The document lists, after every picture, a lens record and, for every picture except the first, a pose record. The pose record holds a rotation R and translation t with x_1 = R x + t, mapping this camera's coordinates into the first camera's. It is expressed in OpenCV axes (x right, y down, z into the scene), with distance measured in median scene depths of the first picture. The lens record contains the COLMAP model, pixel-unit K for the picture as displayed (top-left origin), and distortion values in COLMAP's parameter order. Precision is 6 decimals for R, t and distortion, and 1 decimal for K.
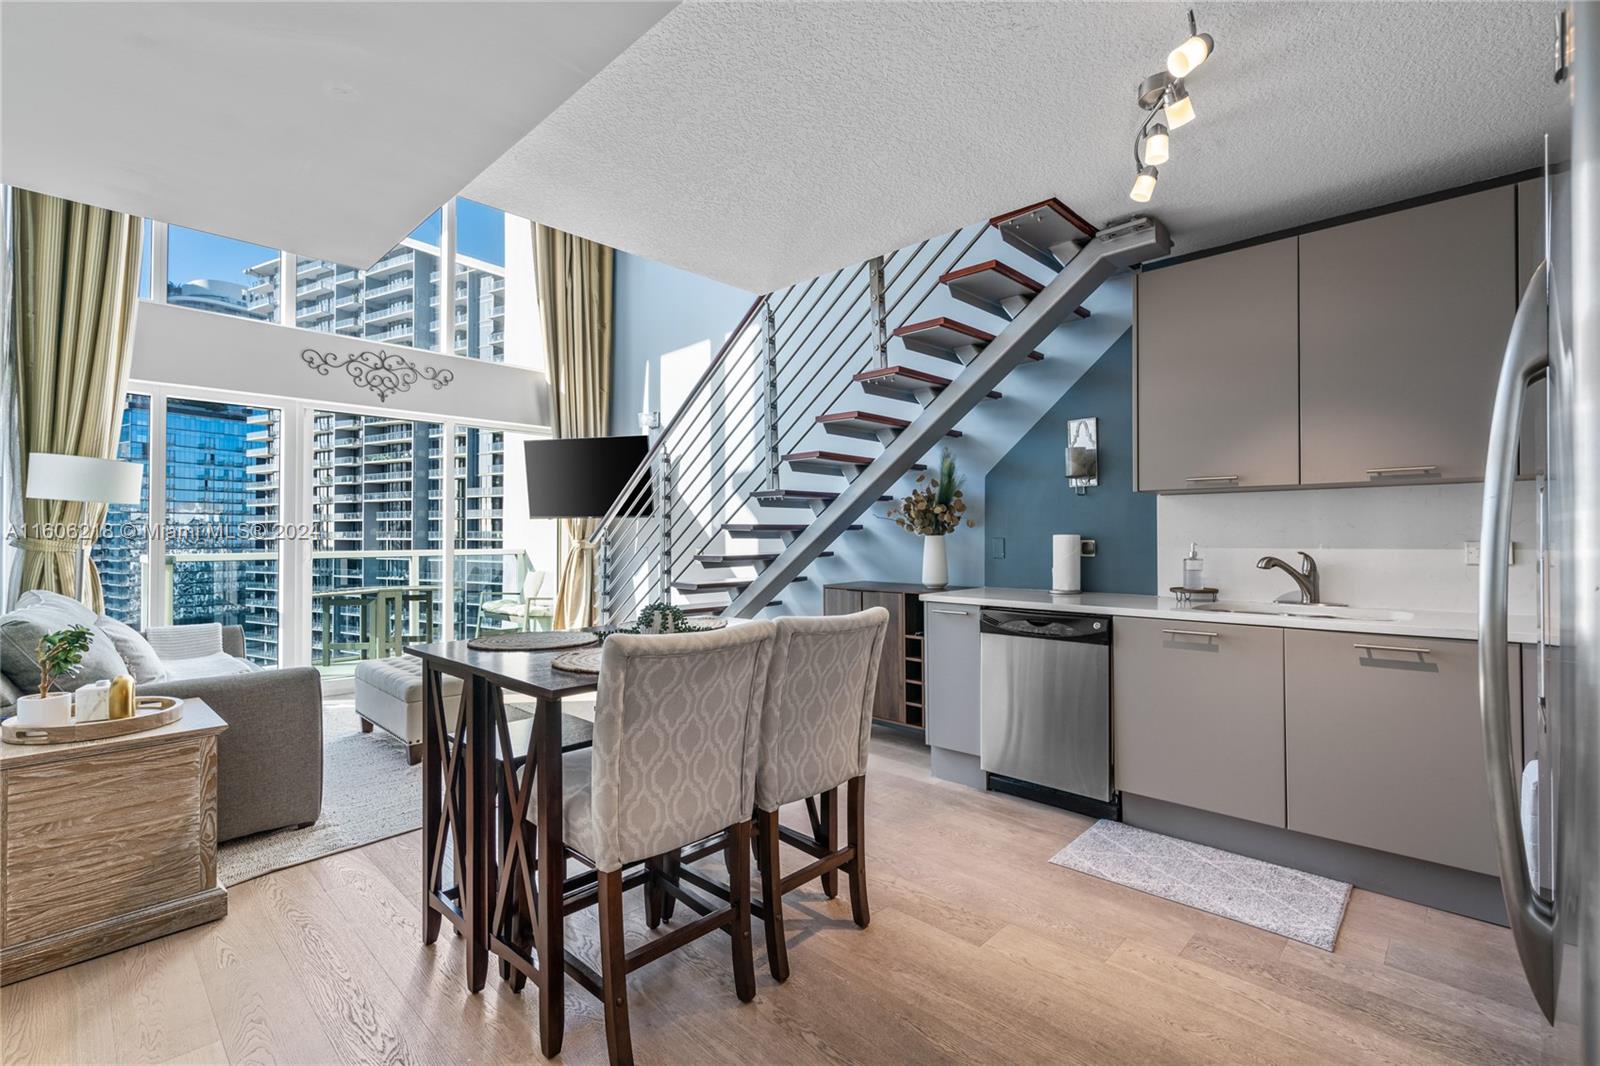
lens RADIAL K [[721.2, 0, 799.9], [0, 721.2, 534.4], [0, 0, 1]] dist [-0.000478, 0.001190]
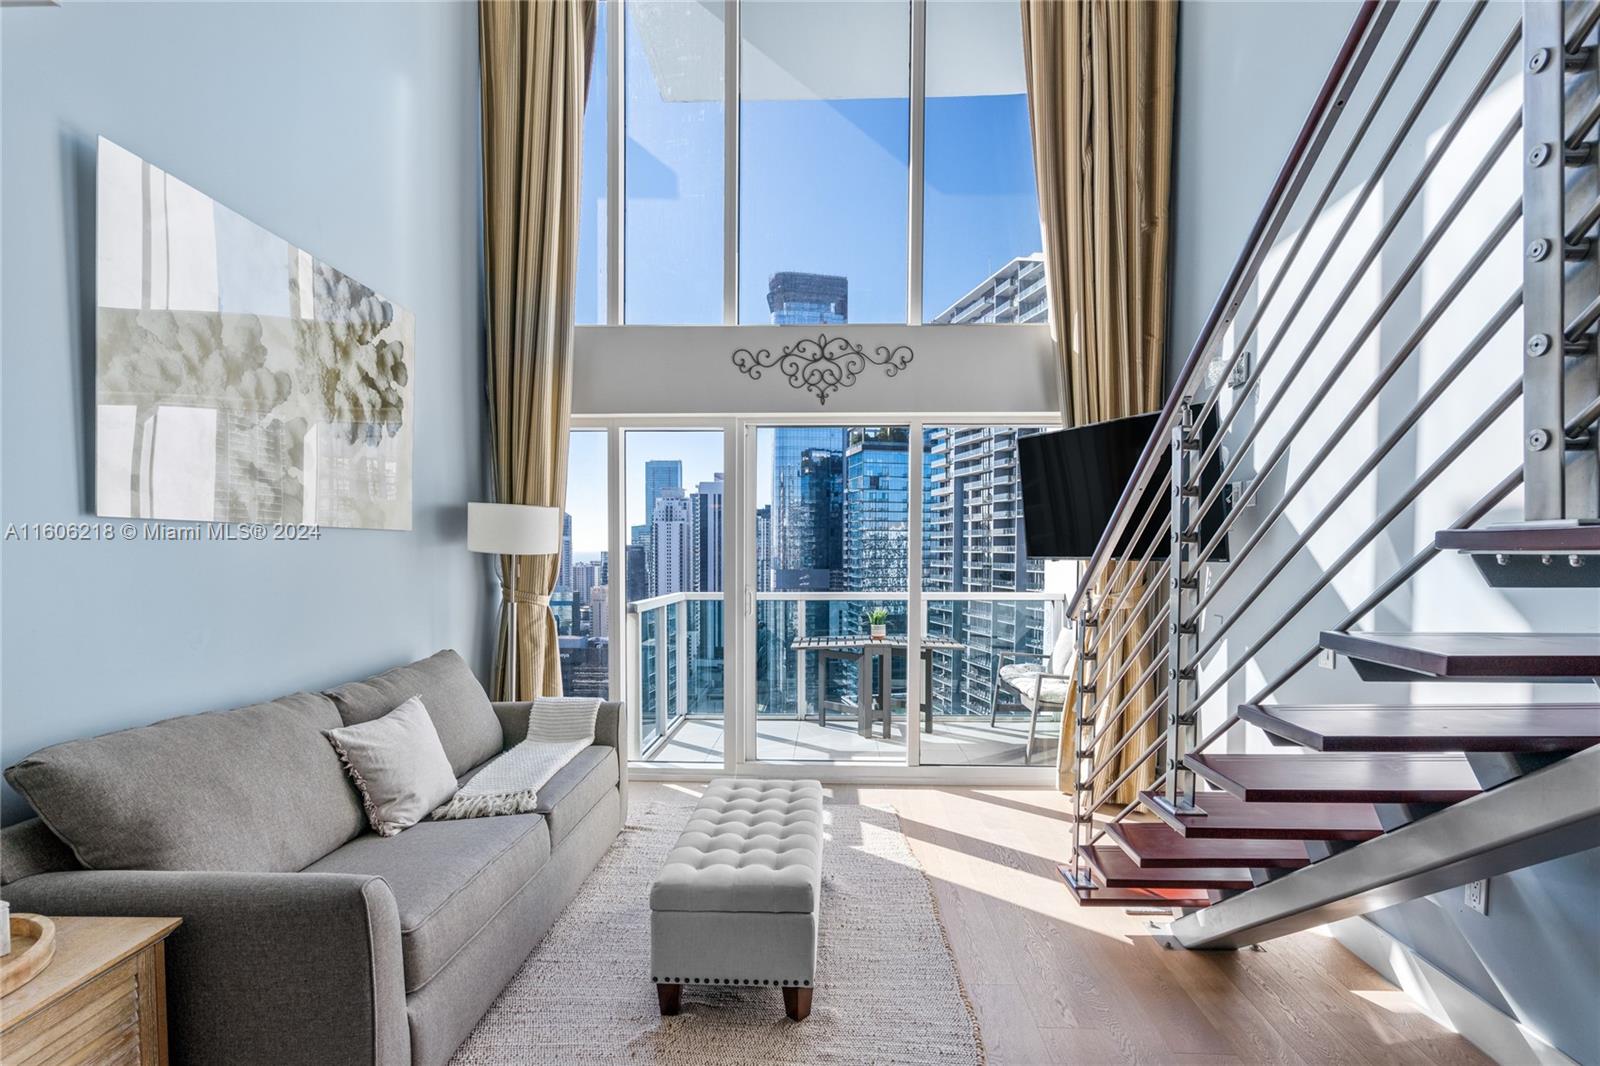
lens RADIAL K [[741.7, 0, 804.0], [0, 741.7, 597.4], [0, 0, 1]] dist [-0.052407, 0.000176]
pose [[0.668717, 0.048302, -0.741946, -0.019279], [0.003505, 0.997672, 0.068110, -0.033326], [0.743509, -0.048147, 0.666991, 0.405042]]
